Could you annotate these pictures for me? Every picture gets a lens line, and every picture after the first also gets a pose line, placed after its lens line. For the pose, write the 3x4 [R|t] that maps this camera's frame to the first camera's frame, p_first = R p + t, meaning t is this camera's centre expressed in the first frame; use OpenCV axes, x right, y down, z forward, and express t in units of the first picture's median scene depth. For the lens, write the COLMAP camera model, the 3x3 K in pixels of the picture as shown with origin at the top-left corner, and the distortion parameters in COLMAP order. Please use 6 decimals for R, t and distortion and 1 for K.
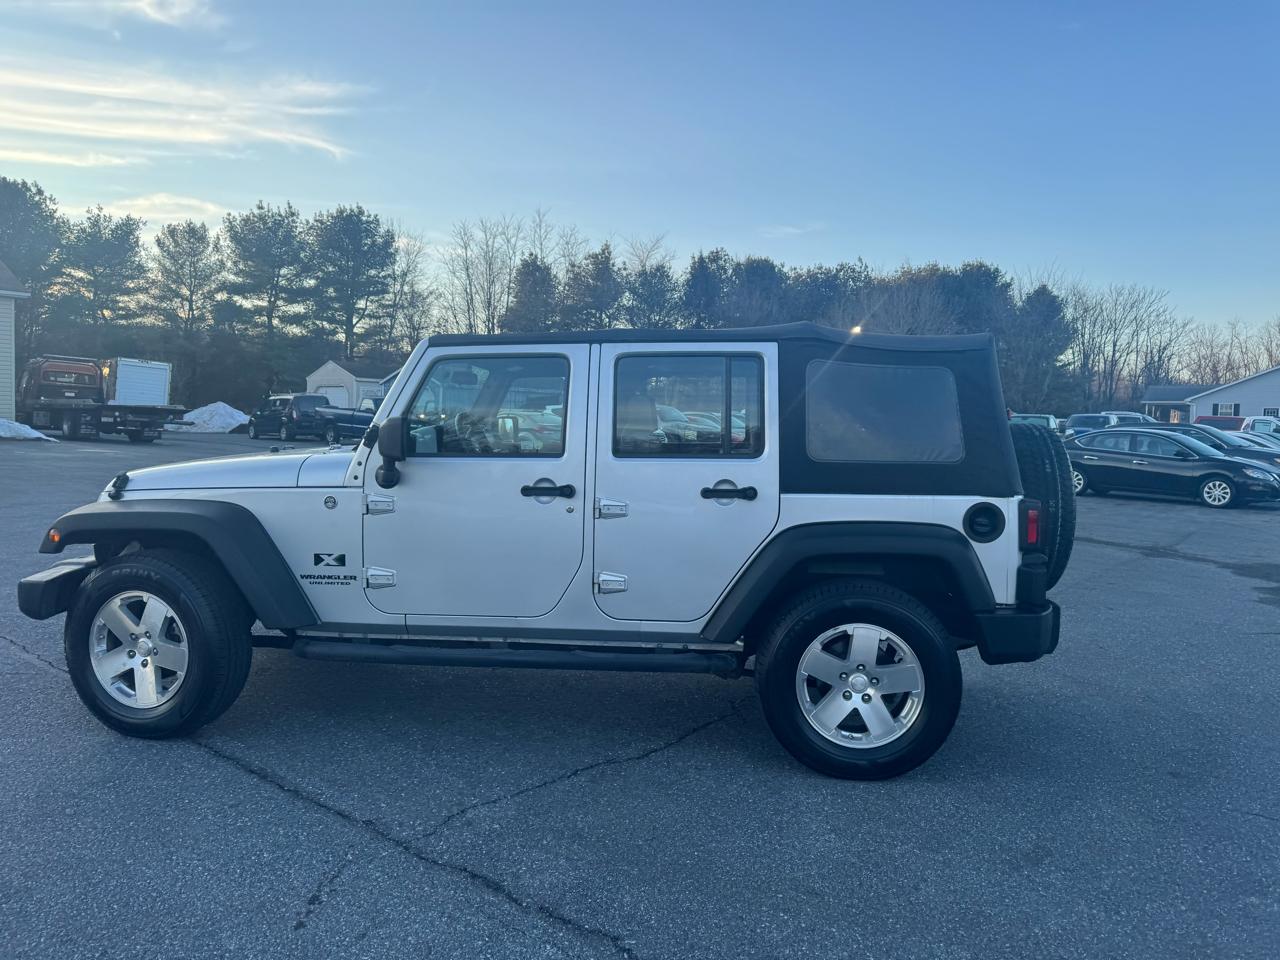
lens RADIAL K [[894.9, 0, 654.5], [0, 894.9, 463.4], [0, 0, 1]] dist [0.041758, -0.050226]
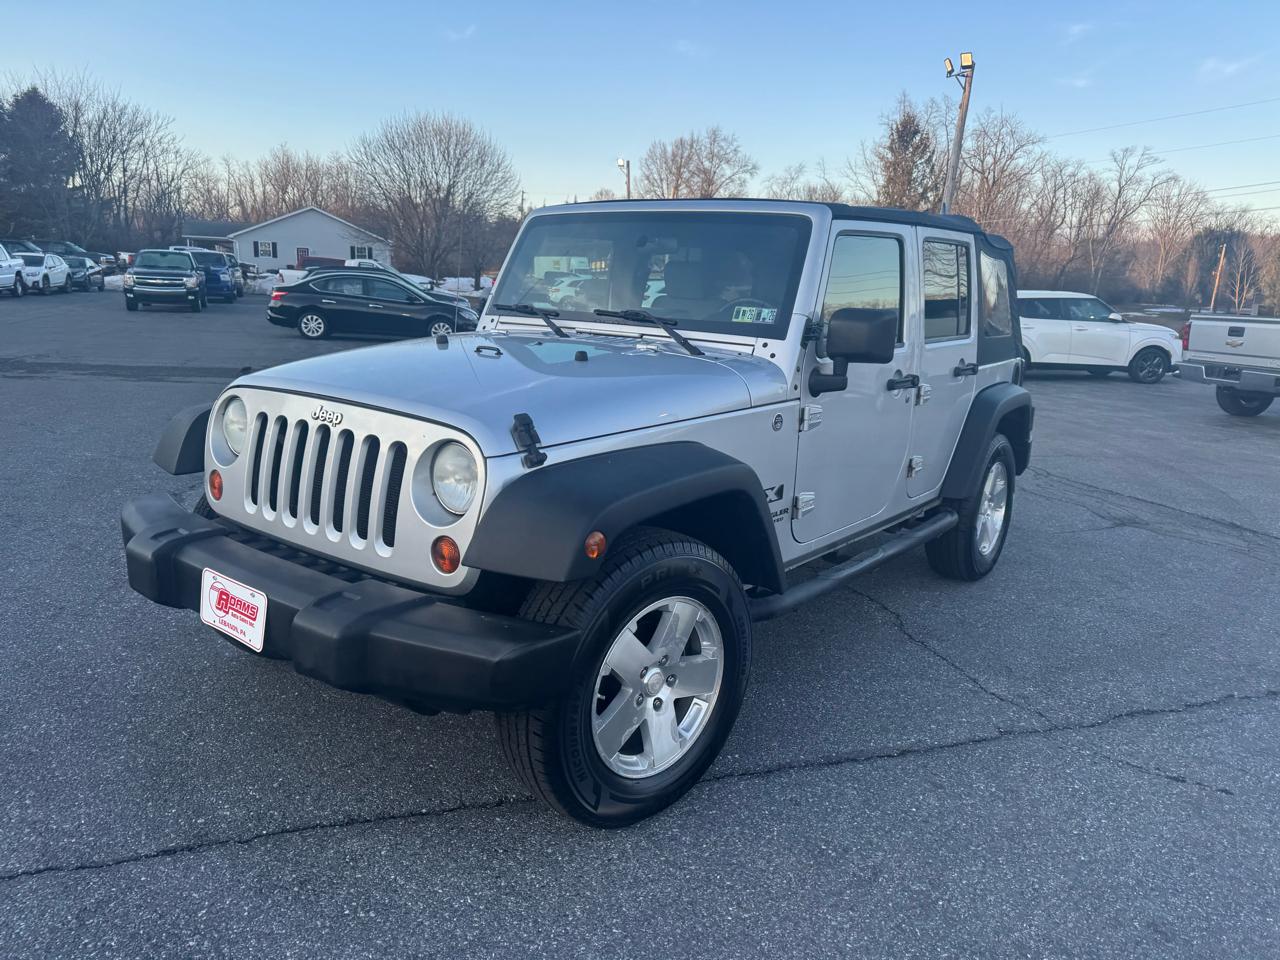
lens RADIAL K [[894.9, 0, 641.5], [0, 894.9, 481.8], [0, 0, 1]] dist [0.041758, -0.050226]
pose [[0.539721, -0.177395, 0.822941, -0.203830], [0.009095, 0.978718, 0.205010, -0.012430], [-0.841795, -0.103164, 0.529848, 0.130977]]
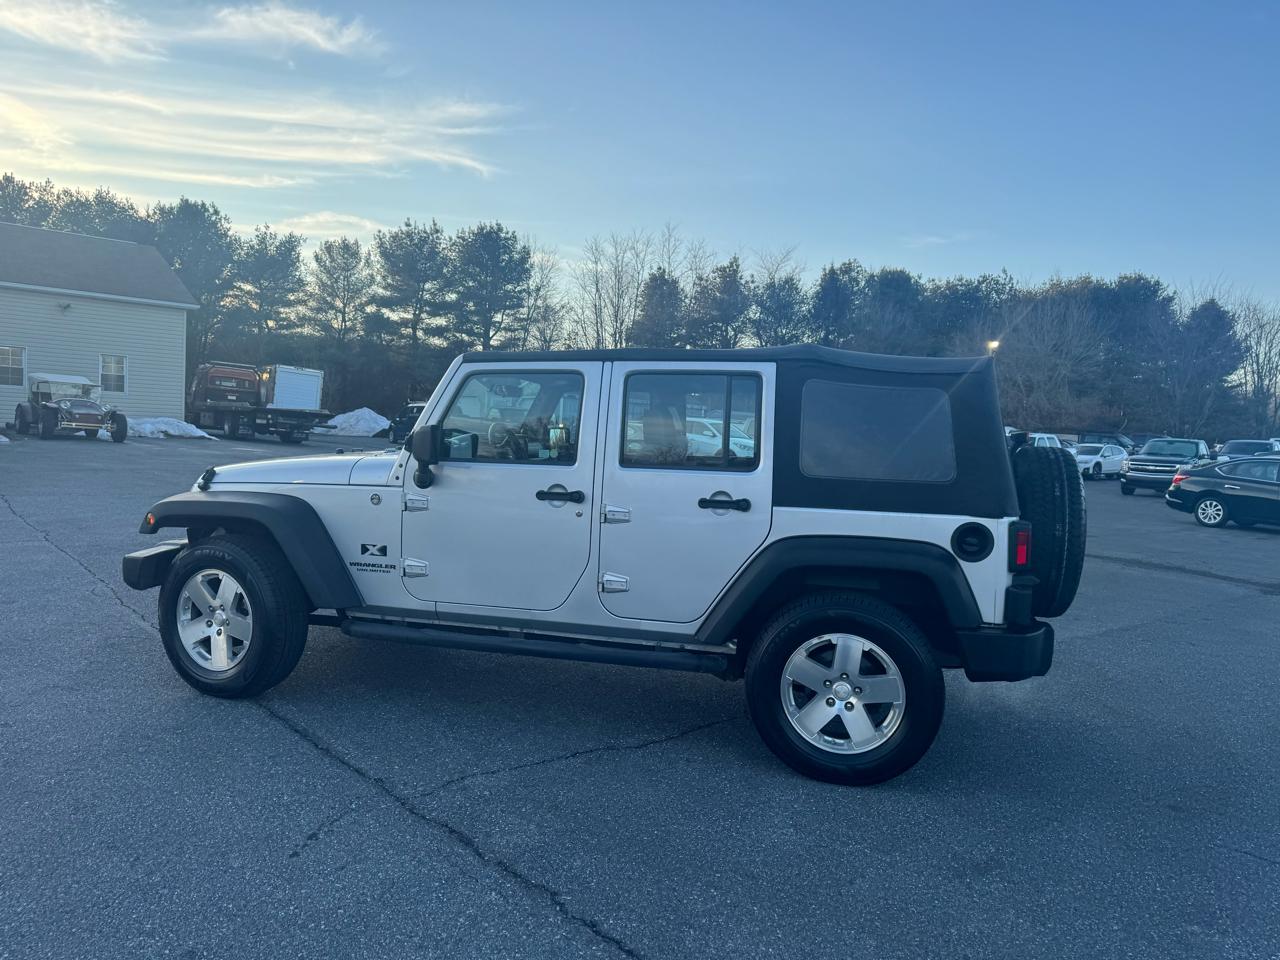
lens RADIAL K [[894.9, 0, 642.2], [0, 894.9, 479.4], [0, 0, 1]] dist [0.041758, -0.050226]
pose [[0.987544, 0.033070, -0.153831, 0.027007], [-0.032608, 0.999453, 0.005528, 0.000301], [0.153929, -0.000443, 0.988082, -0.011146]]
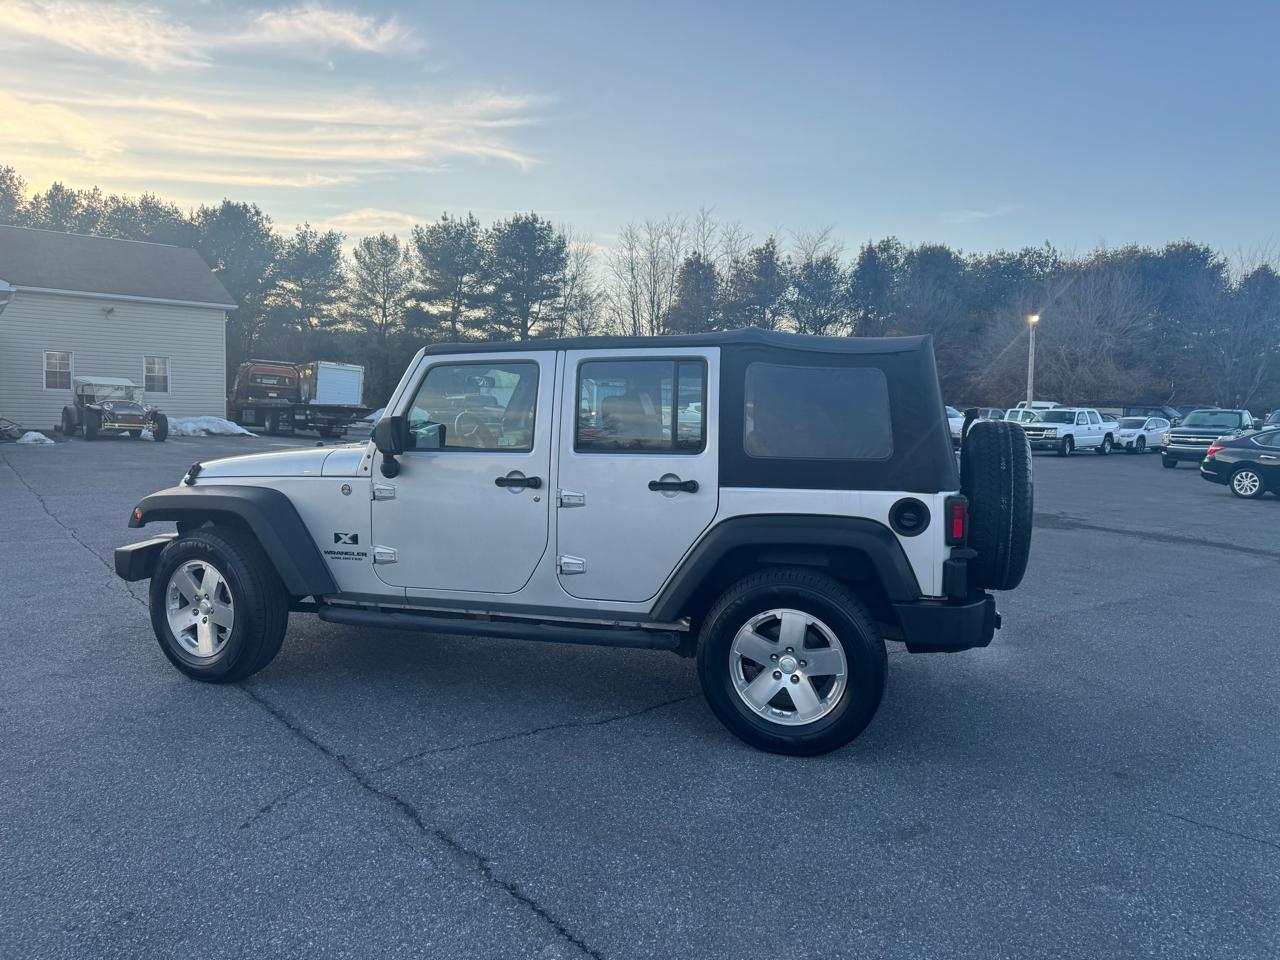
lens RADIAL K [[894.9, 0, 652.5], [0, 894.9, 467.7], [0, 0, 1]] dist [0.041758, -0.050226]
pose [[0.981392, 0.008572, -0.191822, 0.048691], [-0.006959, 0.999935, 0.009084, 0.000309], [0.191887, -0.007580, 0.981388, -0.013609]]
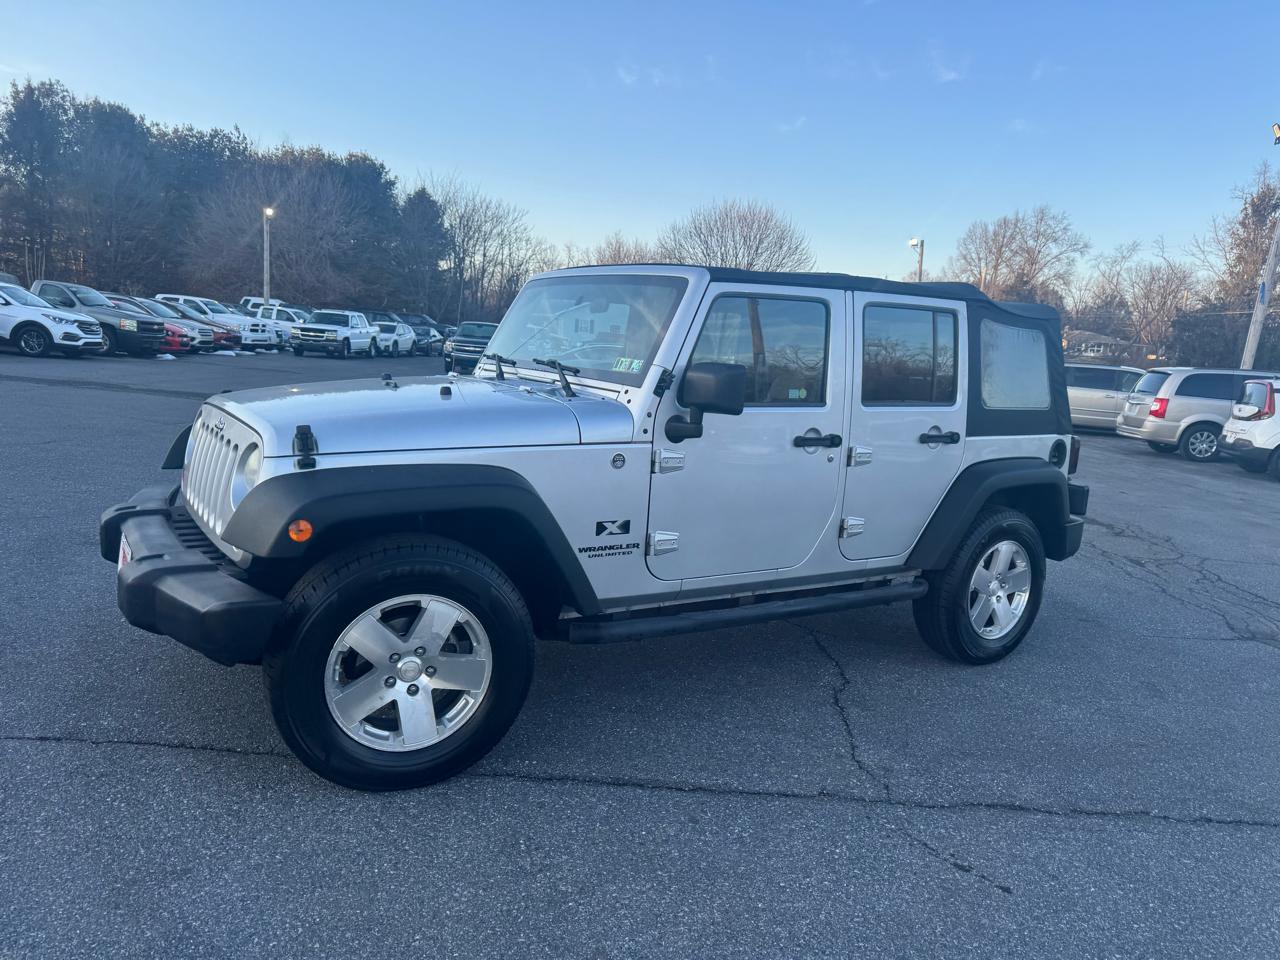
lens RADIAL K [[894.9, 0, 649.9], [0, 894.9, 480.7], [0, 0, 1]] dist [0.041758, -0.050226]
pose [[0.781404, -0.057908, 0.621333, -0.163735], [-0.025009, 0.991979, 0.123904, -0.008100], [-0.623525, -0.112358, 0.773688, 0.063438]]
